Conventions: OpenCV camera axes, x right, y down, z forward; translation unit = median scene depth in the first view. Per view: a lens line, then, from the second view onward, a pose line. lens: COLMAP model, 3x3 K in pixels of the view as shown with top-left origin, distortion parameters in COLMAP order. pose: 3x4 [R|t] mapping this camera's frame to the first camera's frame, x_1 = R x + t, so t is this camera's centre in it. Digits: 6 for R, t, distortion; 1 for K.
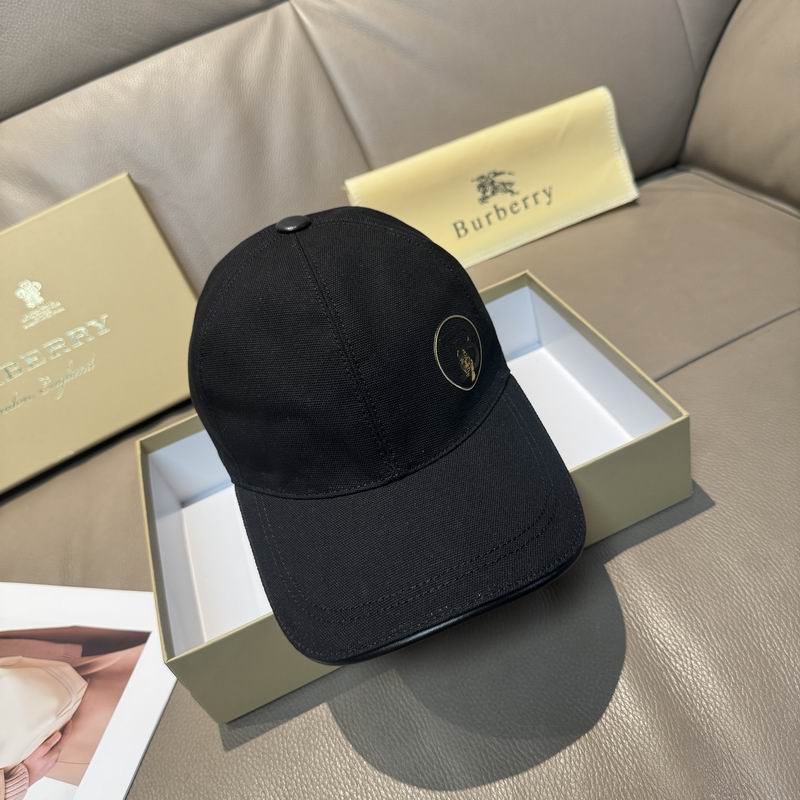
lens RADIAL K [[763.9, 0, 408.3], [0, 763.9, 404.7], [0, 0, 1]] dist [-0.055689, 0.000000]
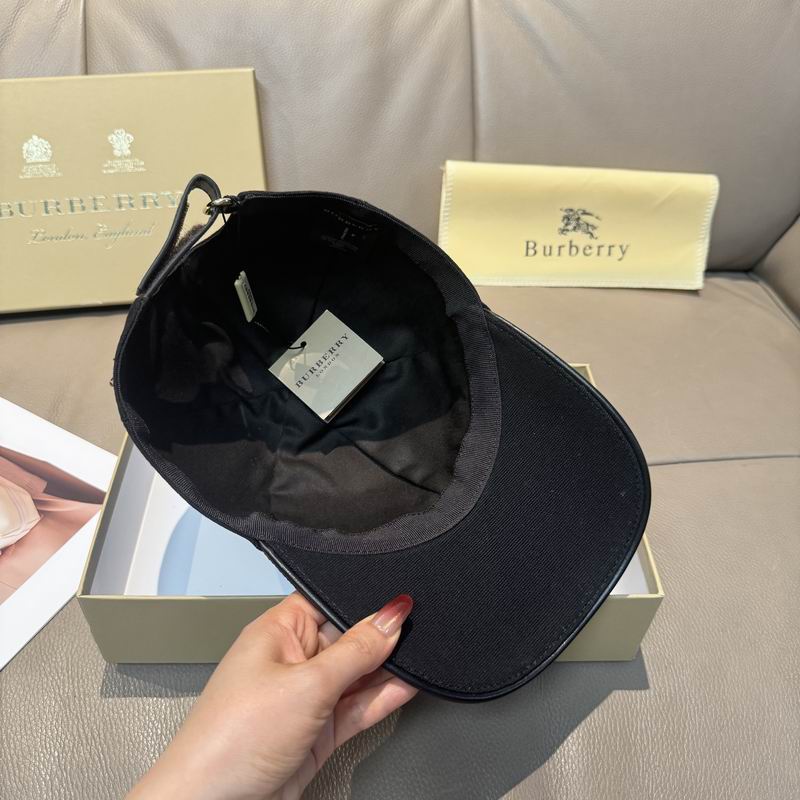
lens RADIAL K [[763.9, 0, 402.7], [0, 763.9, 409.0], [0, 0, 1]] dist [-0.055689, 0.000000]
pose [[0.918548, 0.394854, 0.018951, -0.024790], [-0.395266, 0.916685, 0.058774, -0.025032], [0.005836, -0.061478, 0.998091, -0.037460]]
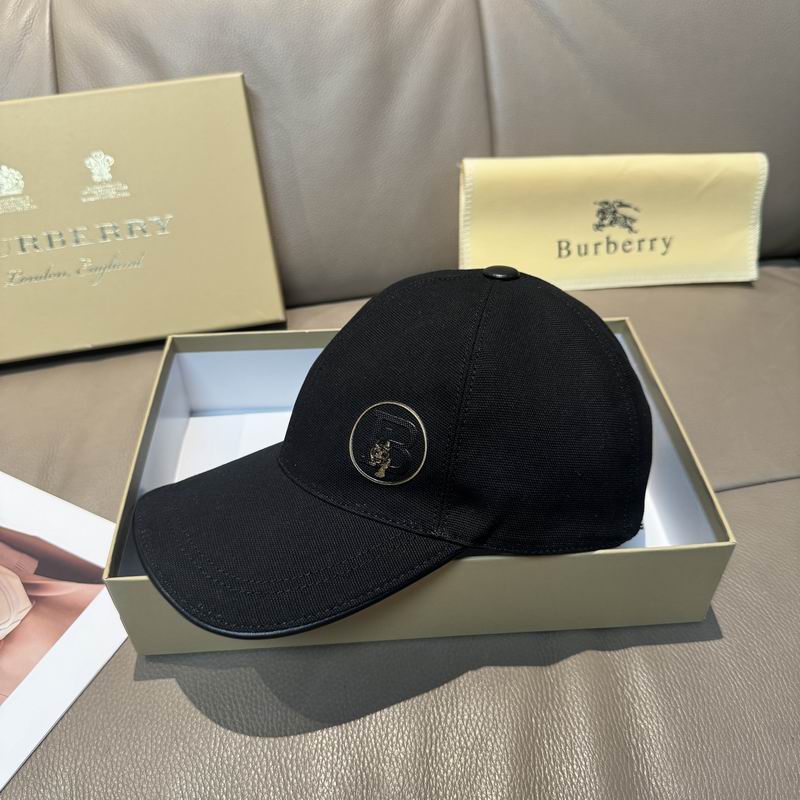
lens RADIAL K [[763.9, 0, 407.1], [0, 763.9, 408.4], [0, 0, 1]] dist [-0.055689, 0.000000]
pose [[0.946134, 0.323767, 0.002536, -0.052496], [-0.323547, 0.945139, 0.045043, -0.029090], [0.012187, -0.043438, 0.998982, 0.073220]]
